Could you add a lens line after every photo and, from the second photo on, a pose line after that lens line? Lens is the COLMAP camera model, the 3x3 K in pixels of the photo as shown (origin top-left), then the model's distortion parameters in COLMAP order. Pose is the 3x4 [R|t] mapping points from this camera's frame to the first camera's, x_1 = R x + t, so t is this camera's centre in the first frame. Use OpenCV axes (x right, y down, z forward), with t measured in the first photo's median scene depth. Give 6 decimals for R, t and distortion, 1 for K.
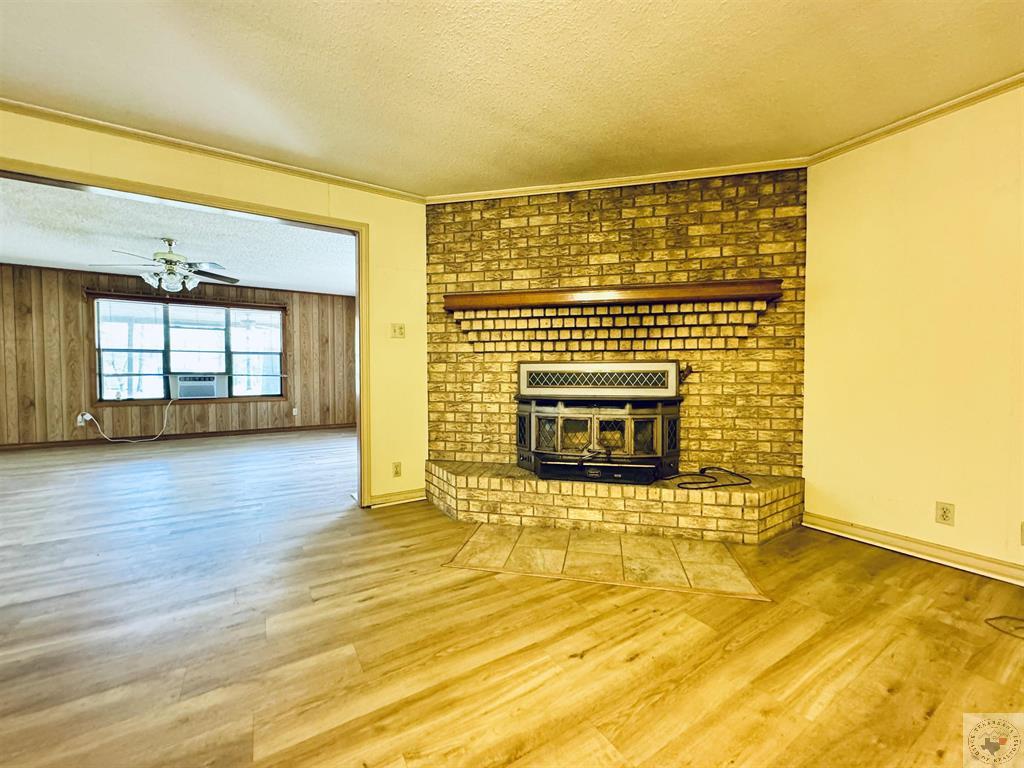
lens RADIAL K [[404.7, 0, 510.9], [0, 404.7, 384.5], [0, 0, 1]] dist [-0.003001, 0.000302]
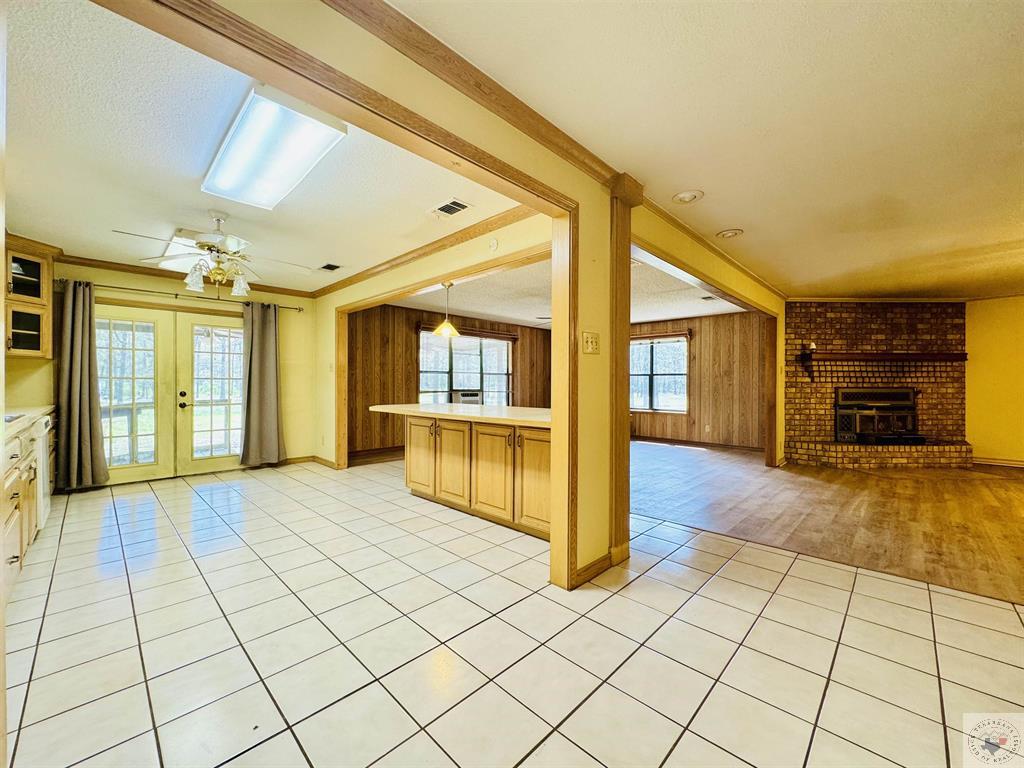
lens RADIAL K [[404.7, 0, 514.4], [0, 404.7, 384.1], [0, 0, 1]] dist [-0.003001, 0.000302]
pose [[0.973224, 0.002924, 0.229840, -2.019390], [0.003474, 0.999618, -0.027427, -0.025890], [-0.229832, 0.027491, 0.972842, -0.541836]]
